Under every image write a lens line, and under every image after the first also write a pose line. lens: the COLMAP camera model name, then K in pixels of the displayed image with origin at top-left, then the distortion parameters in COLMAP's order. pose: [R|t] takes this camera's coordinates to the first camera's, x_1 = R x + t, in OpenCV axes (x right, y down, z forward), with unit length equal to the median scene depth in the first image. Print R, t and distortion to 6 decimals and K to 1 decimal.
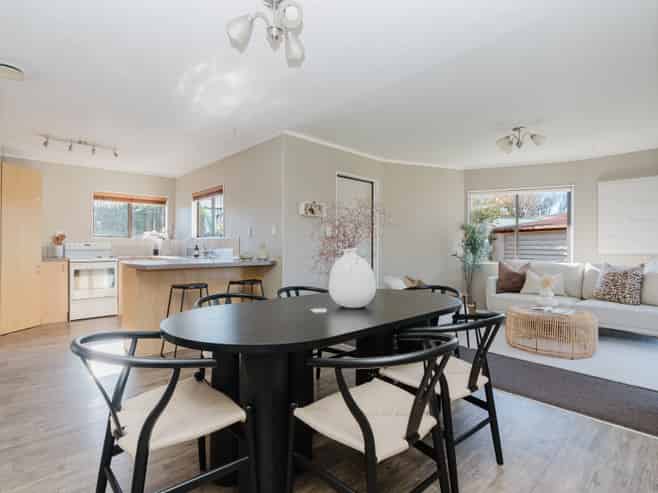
lens RADIAL K [[337.4, 0, 329.8], [0, 337.4, 247.9], [0, 0, 1]] dist [-0.004530, -0.000837]
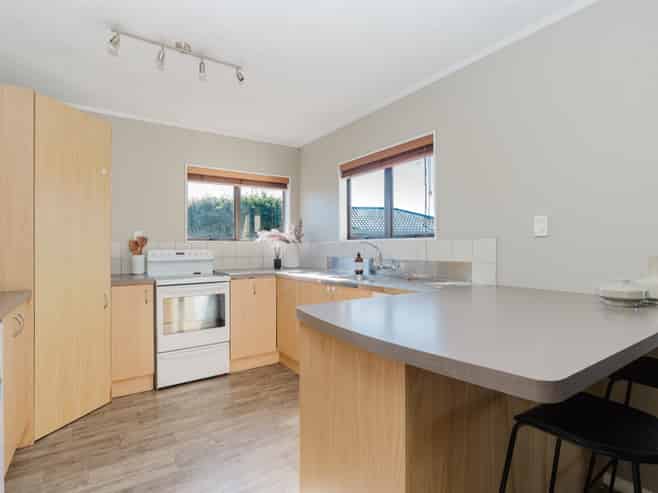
lens RADIAL K [[337.4, 0, 328.7], [0, 337.4, 246.9], [0, 0, 1]] dist [-0.004530, -0.000837]
pose [[0.988059, -0.006744, -0.153931, -0.374373], [0.006297, 0.999974, -0.003391, -0.017786], [0.153950, 0.002381, 0.988076, 0.455344]]
